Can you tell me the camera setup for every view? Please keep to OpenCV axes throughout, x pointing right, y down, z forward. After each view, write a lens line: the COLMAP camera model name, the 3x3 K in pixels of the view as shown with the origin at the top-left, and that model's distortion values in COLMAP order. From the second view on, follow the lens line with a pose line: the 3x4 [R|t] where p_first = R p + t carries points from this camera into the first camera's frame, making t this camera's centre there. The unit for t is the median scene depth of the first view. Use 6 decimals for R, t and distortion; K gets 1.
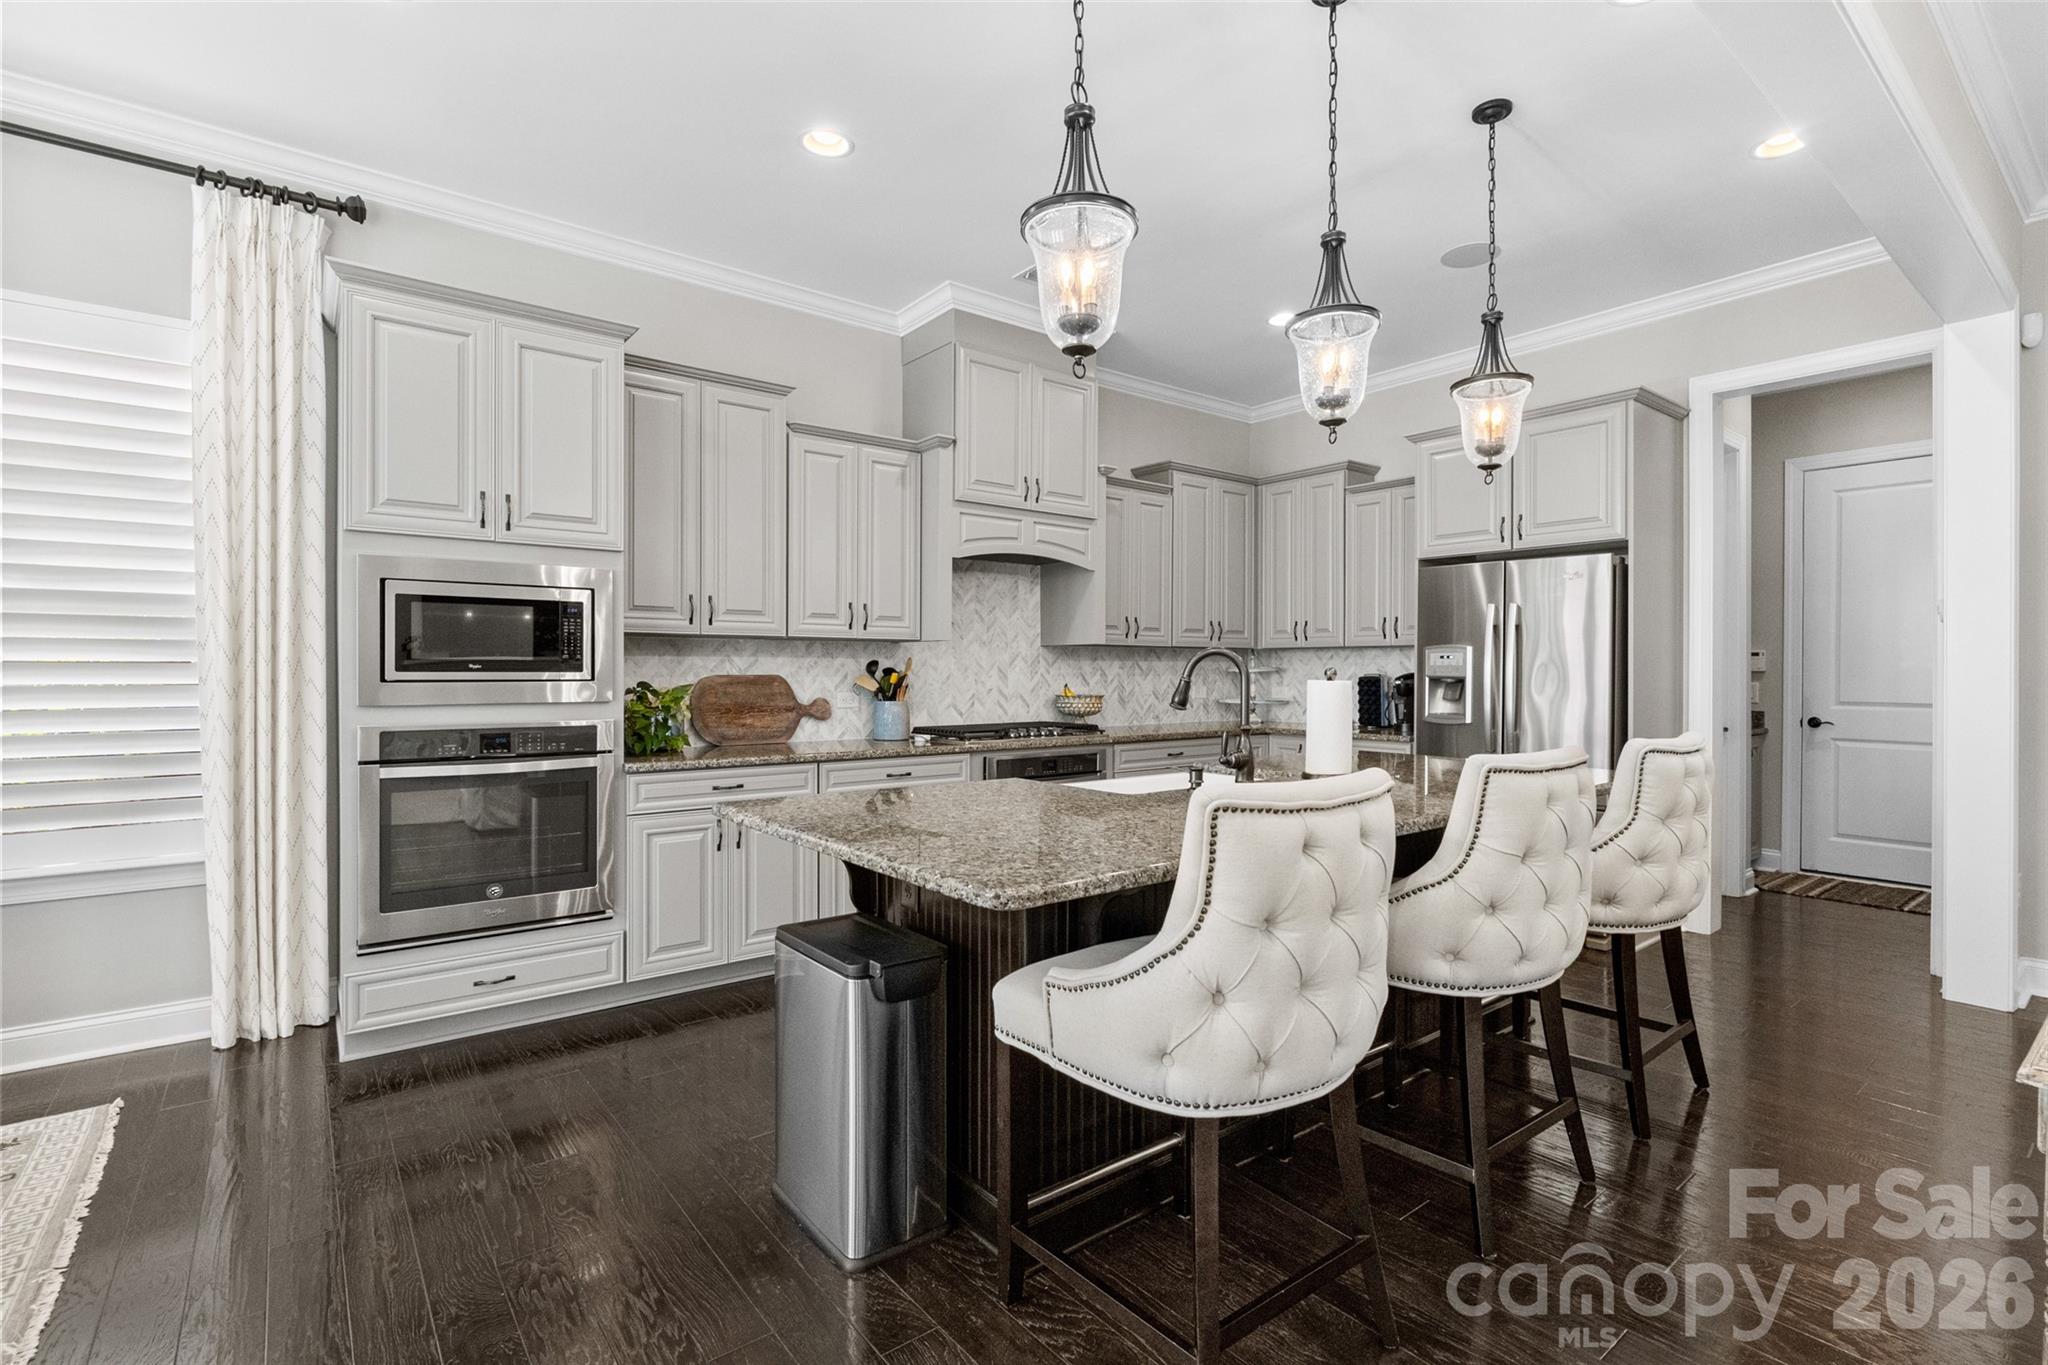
lens RADIAL K [[921.3, 0, 1015.6], [0, 921.3, 669.7], [0, 0, 1]] dist [-0.002951, 0.000039]
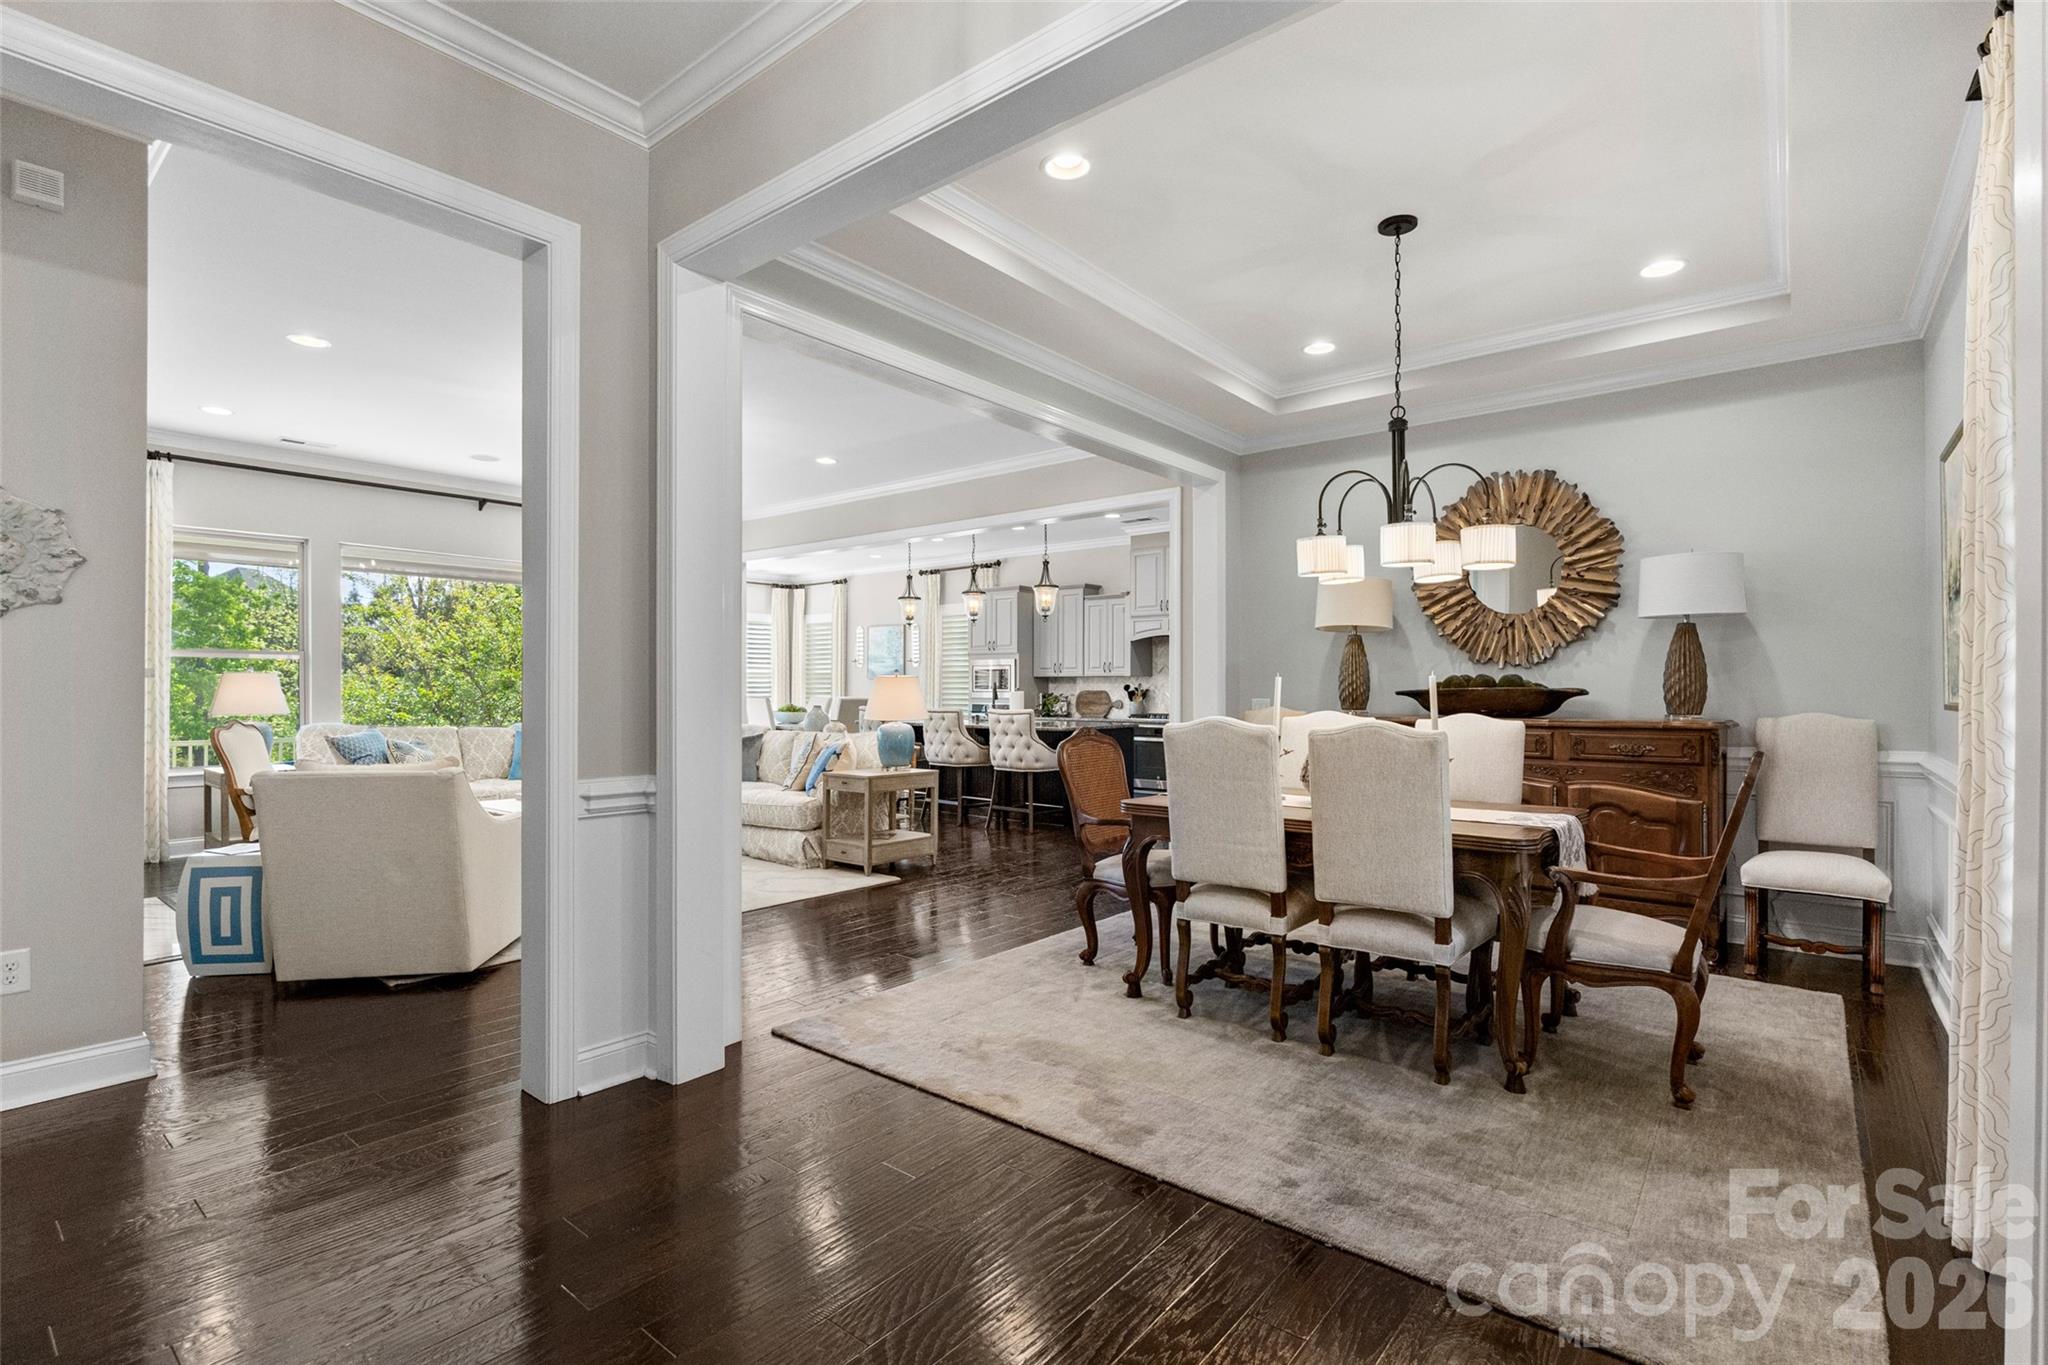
lens RADIAL K [[951.7, 0, 1011.7], [0, 951.7, 689.0], [0, 0, 1]] dist [0.000671, 0.000019]
pose [[0.226507, -0.001589, -0.974008, 2.351153], [0.001748, 0.999998, -0.001225, 0.004316], [0.974008, -0.001425, 0.226510, 0.151457]]
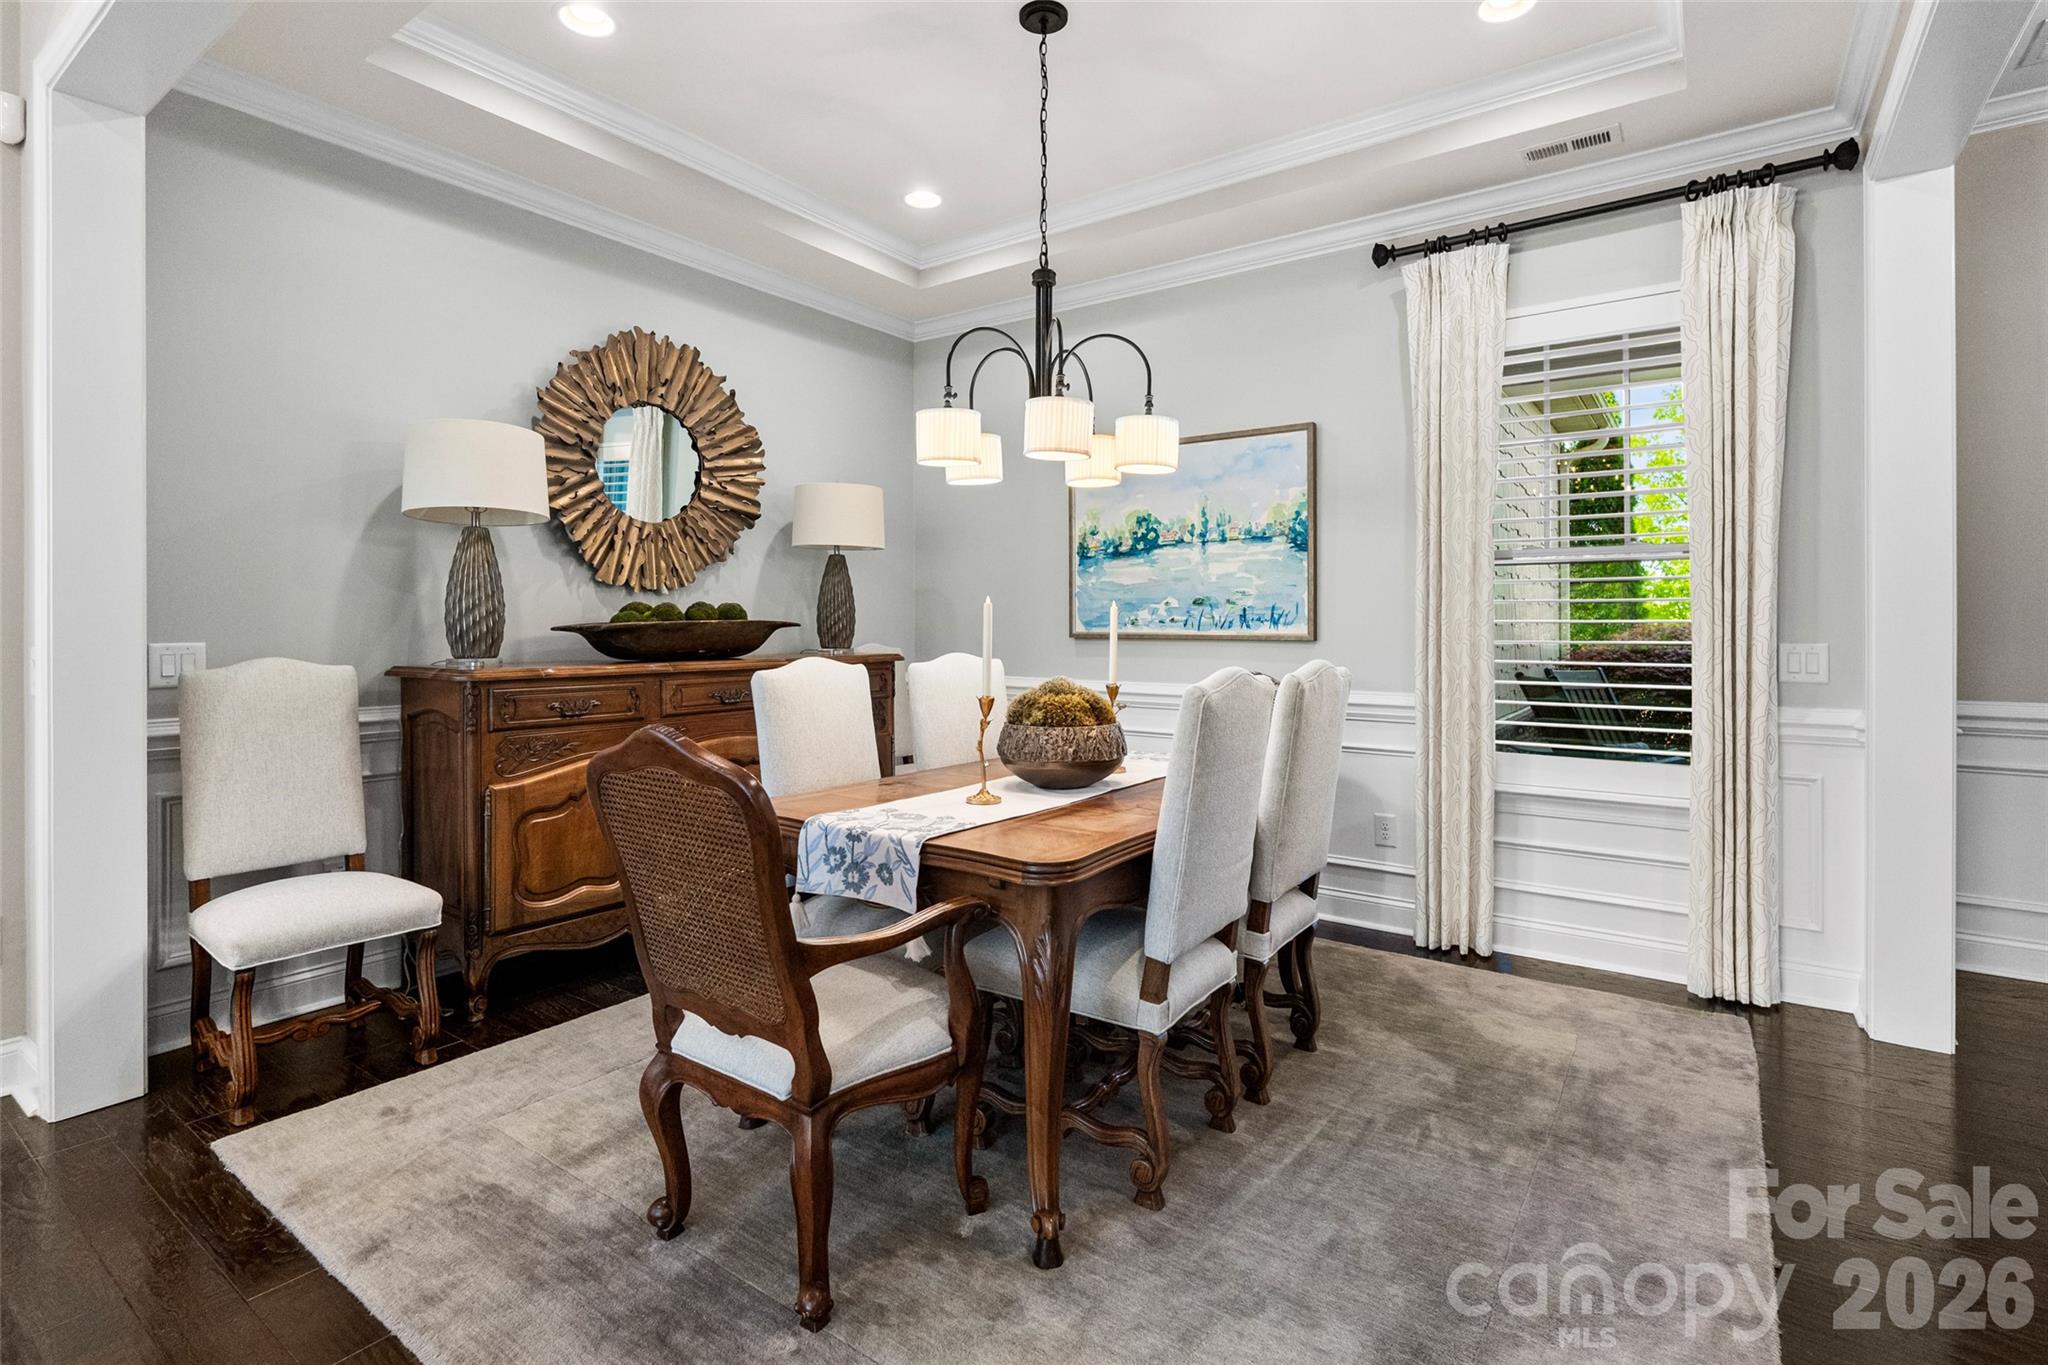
lens RADIAL K [[955.6, 0, 1029.9], [0, 955.6, 617.1], [0, 0, 1]] dist [0.000069, 0.000186]
pose [[0.951234, -0.001856, 0.308464, 1.354195], [0.002902, 0.999991, -0.002930, 0.003550], [-0.308456, 0.003683, 0.951231, 0.057482]]
